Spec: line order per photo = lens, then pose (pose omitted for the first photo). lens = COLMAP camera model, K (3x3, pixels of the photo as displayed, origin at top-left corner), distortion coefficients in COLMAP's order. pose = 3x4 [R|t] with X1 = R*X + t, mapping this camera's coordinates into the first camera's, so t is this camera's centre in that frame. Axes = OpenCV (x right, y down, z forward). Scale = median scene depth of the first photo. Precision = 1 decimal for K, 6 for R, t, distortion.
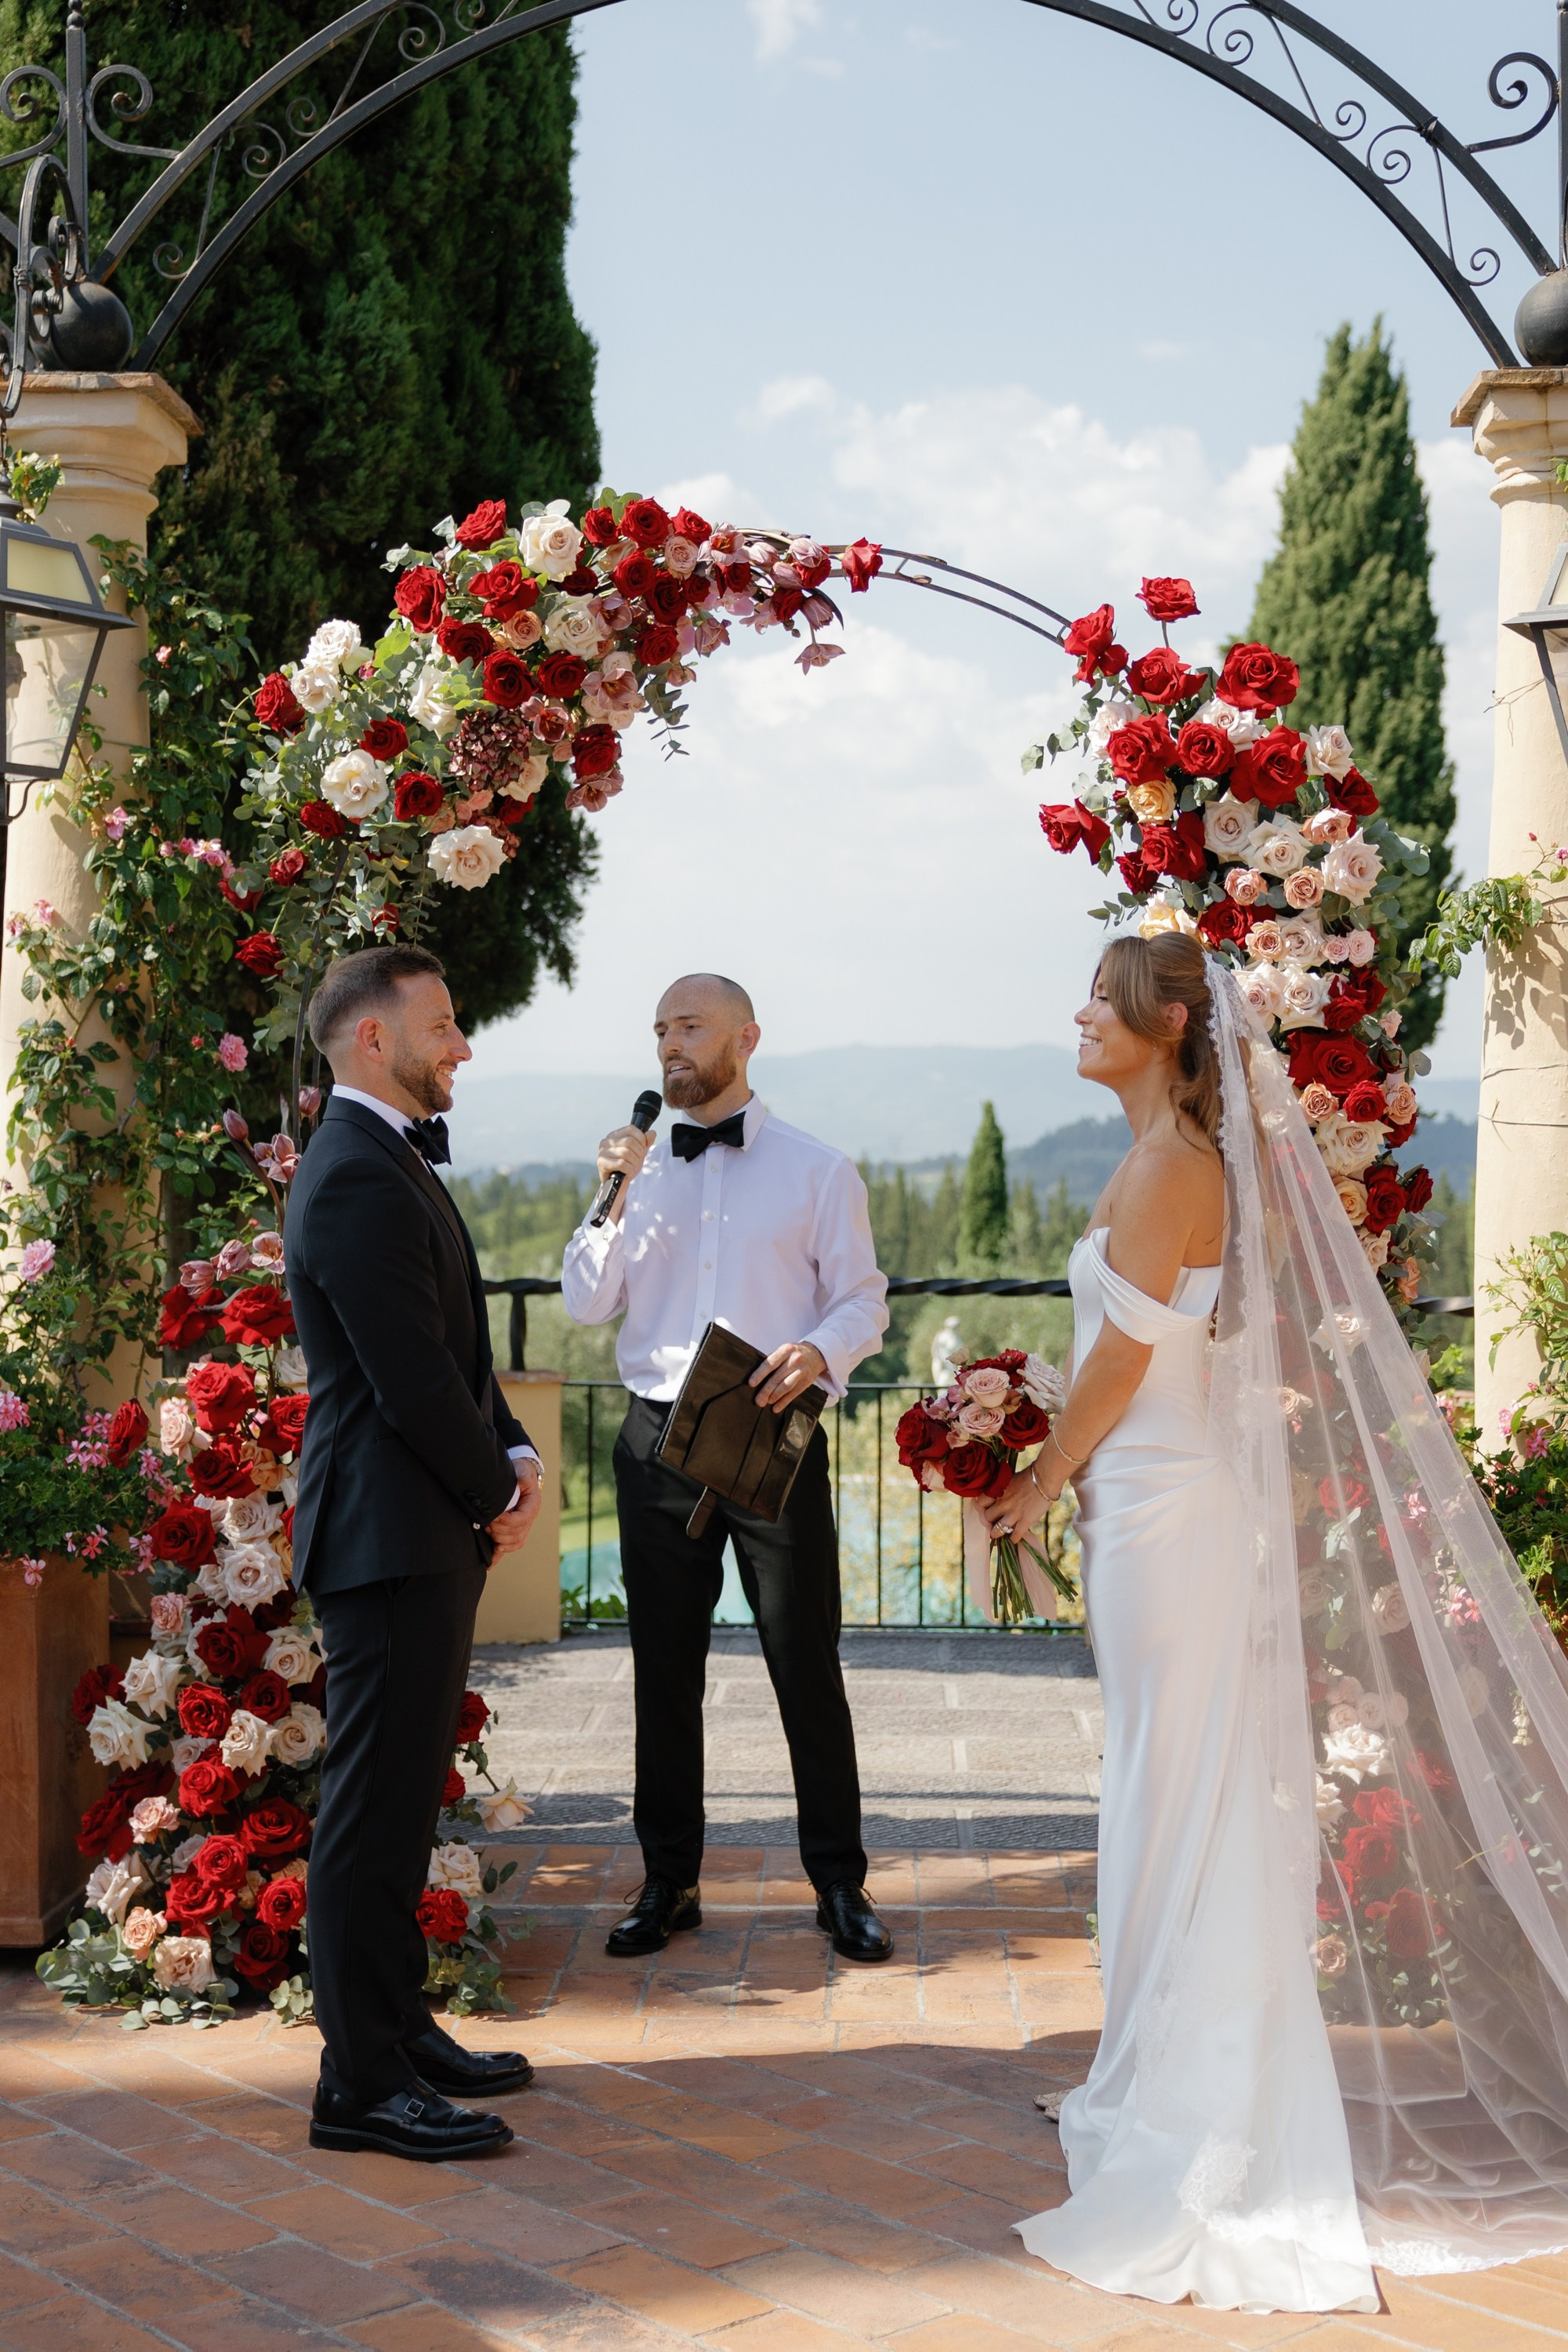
lens RADIAL K [[3245.4, 0, 783.3], [0, 3245.4, 1344.9], [0, 0, 1]] dist [-0.031815, 0.063633]
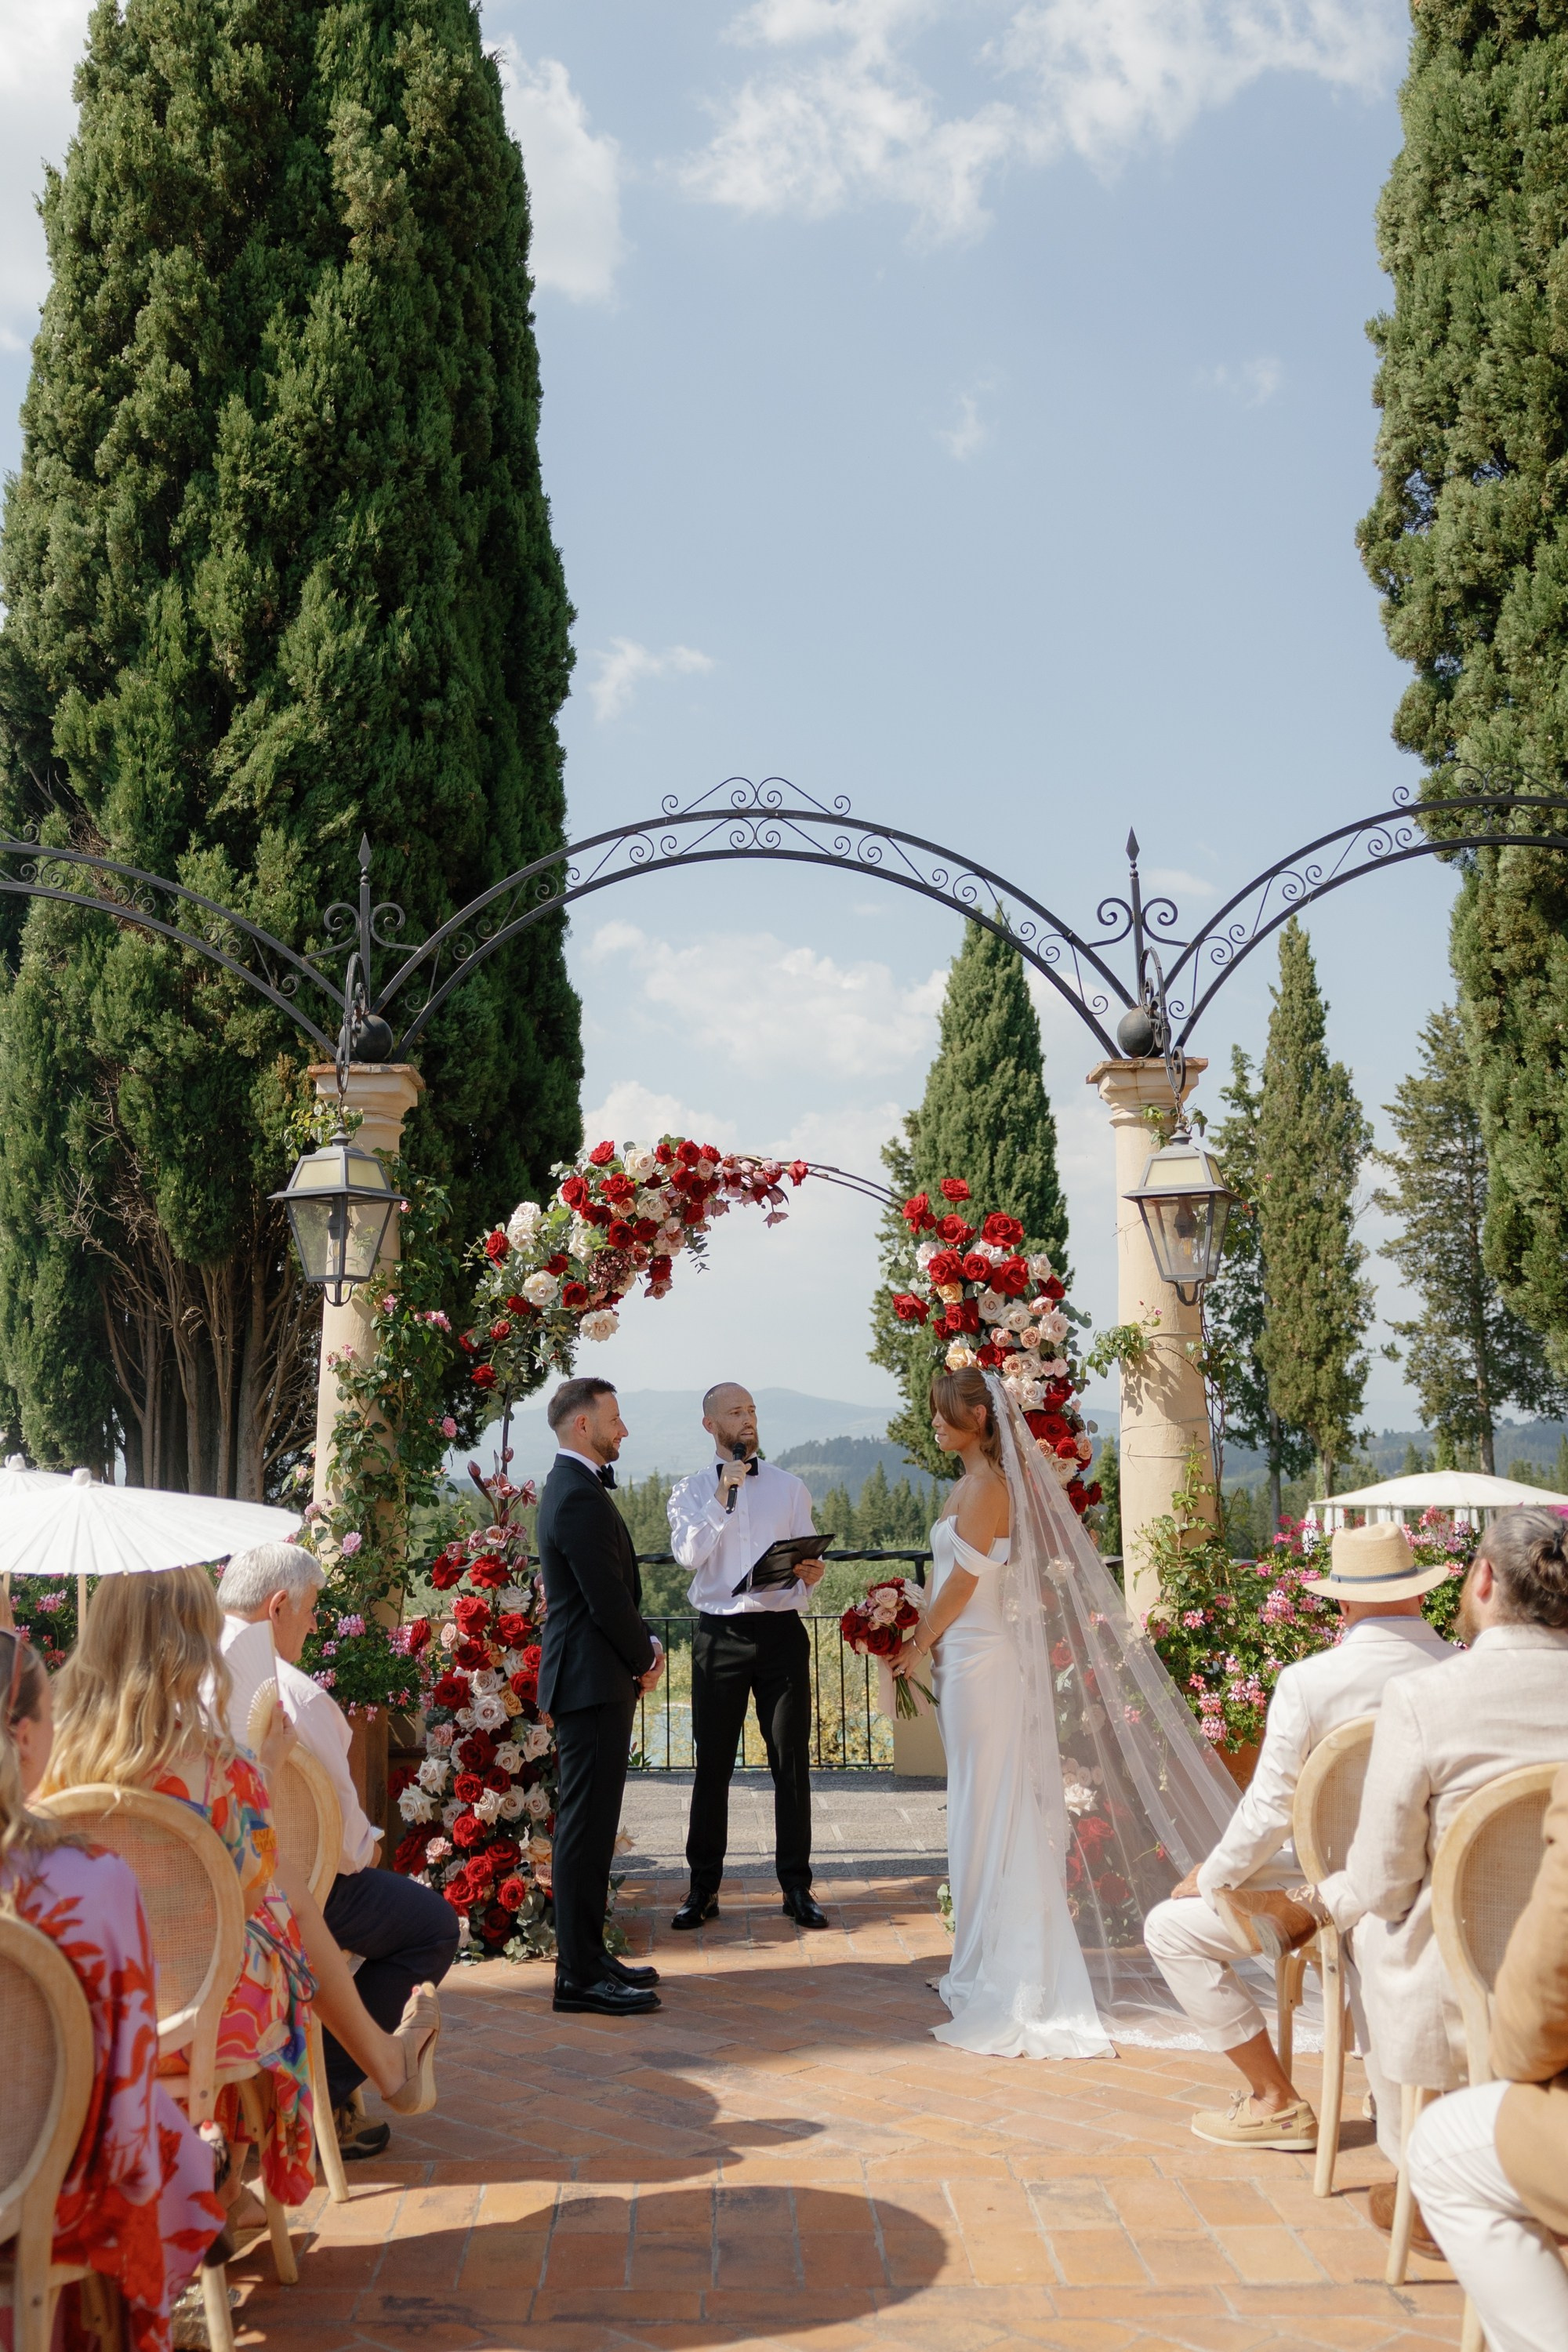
lens RADIAL K [[2340.2, 0, 783.6], [0, 2340.2, 1061.2], [0, 0, 1]] dist [-0.006997, -0.005259]
pose [[0.996517, -0.000470, 0.083385, -0.102148], [0.019709, 0.972978, -0.230055, 0.018274], [-0.081024, 0.230898, 0.969599, -0.383693]]
